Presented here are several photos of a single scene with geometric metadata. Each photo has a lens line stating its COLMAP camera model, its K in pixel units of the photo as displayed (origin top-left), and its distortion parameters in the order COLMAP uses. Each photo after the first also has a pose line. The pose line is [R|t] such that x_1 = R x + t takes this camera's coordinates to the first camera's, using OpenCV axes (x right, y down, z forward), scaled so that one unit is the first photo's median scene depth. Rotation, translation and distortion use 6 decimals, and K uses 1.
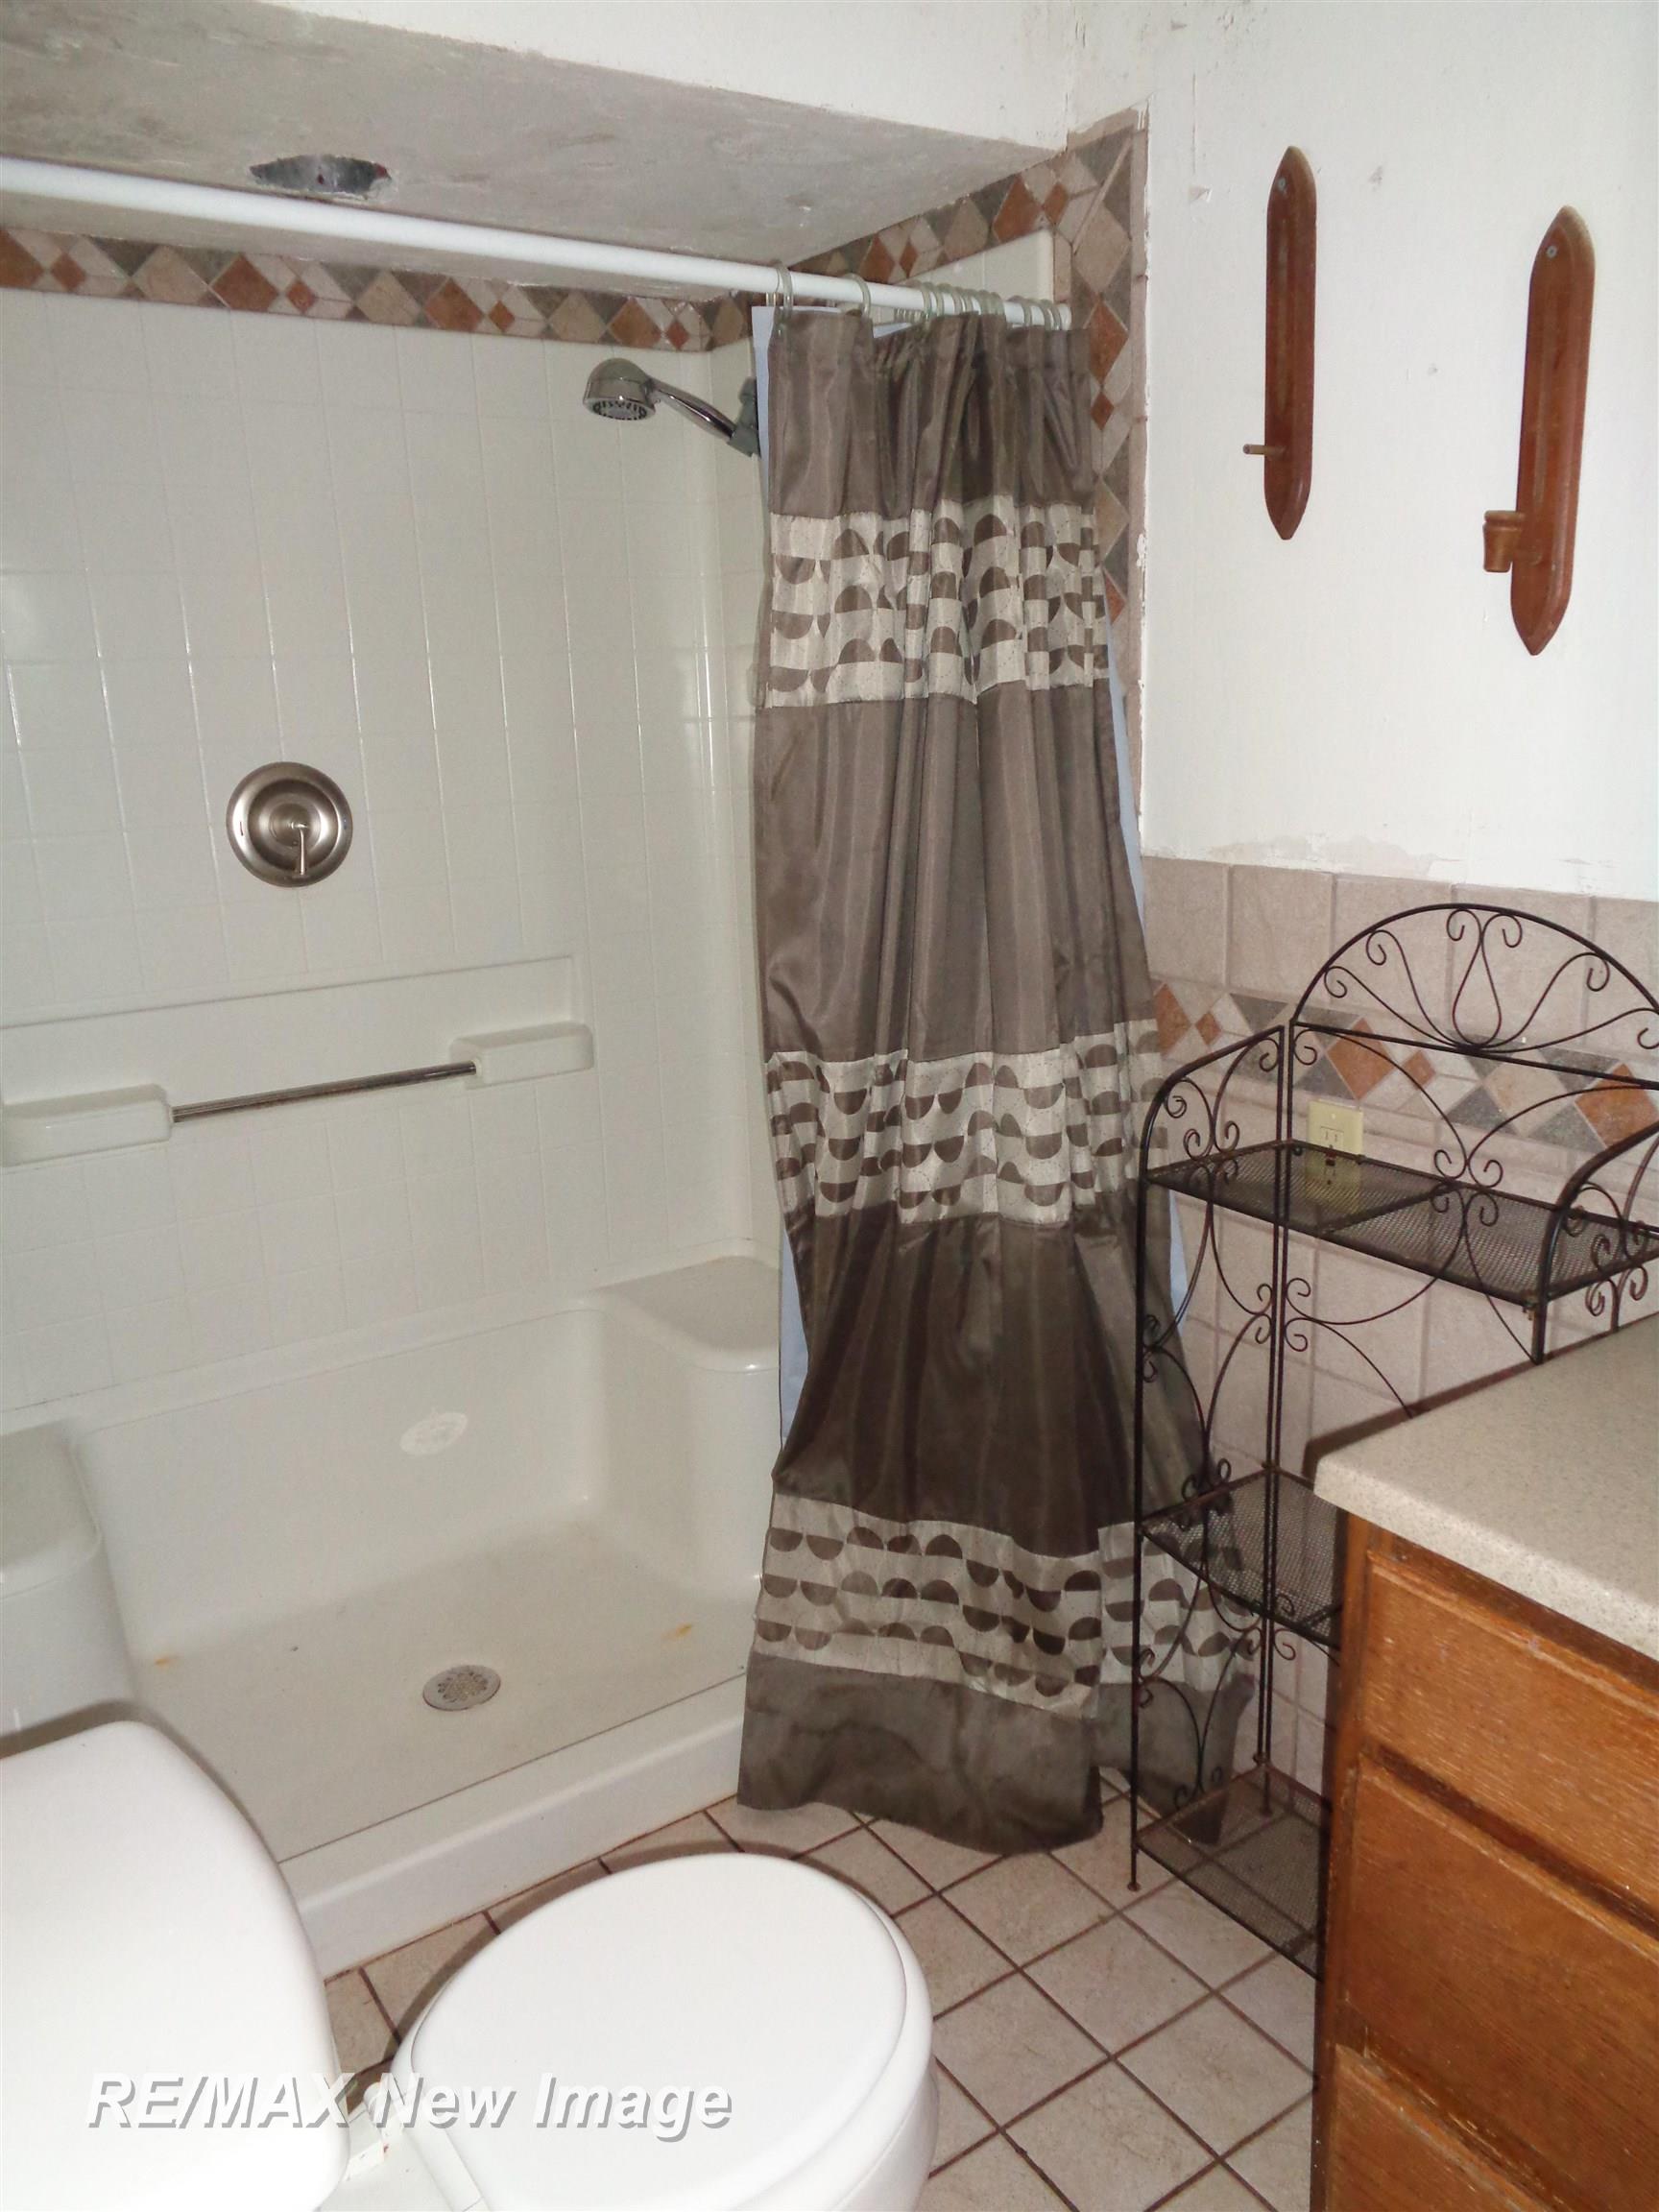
lens RADIAL K [[1658.6, 0, 829.5], [0, 1658.6, 1106.0], [0, 0, 1]] dist [-0.002631, -0.000049]
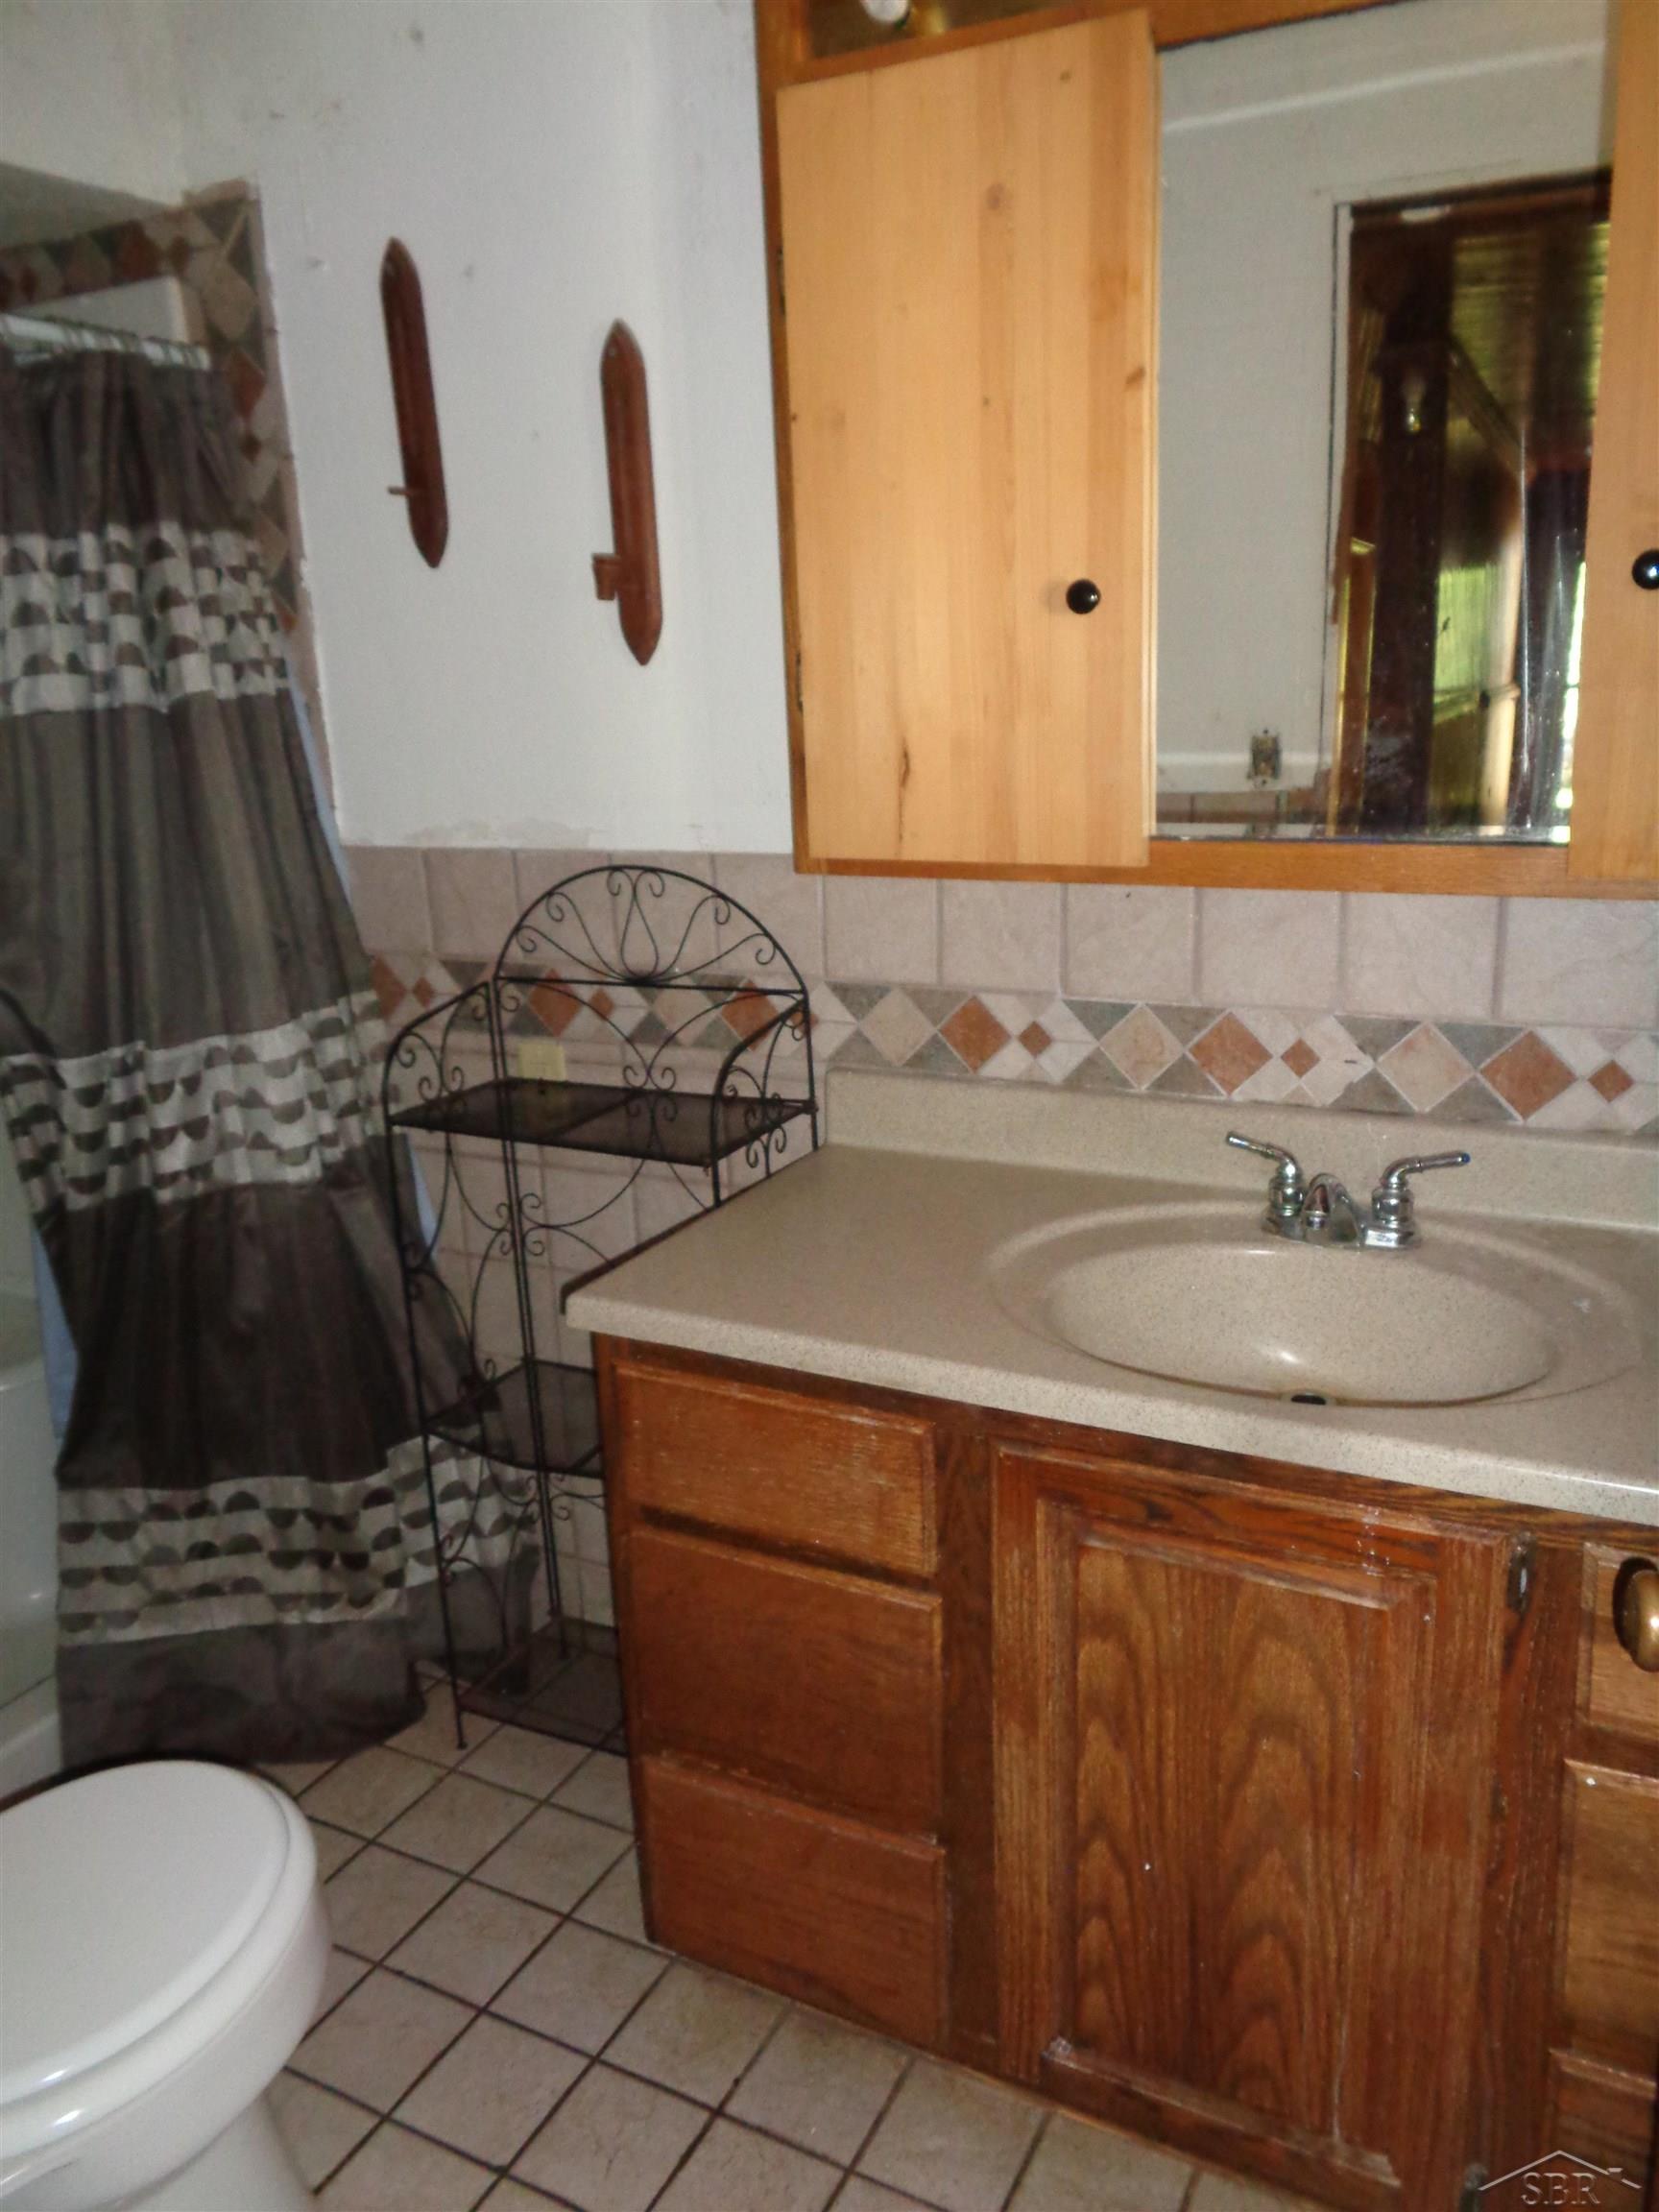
lens RADIAL K [[1667.1, 0, 853.2], [0, 1667.1, 1101.7], [0, 0, 1]] dist [0.010956, 0.003000]
pose [[0.876910, -0.127962, 0.463309, -0.055651], [0.131262, 0.991026, 0.025271, 0.038574], [-0.462385, 0.038654, 0.885836, -0.156913]]
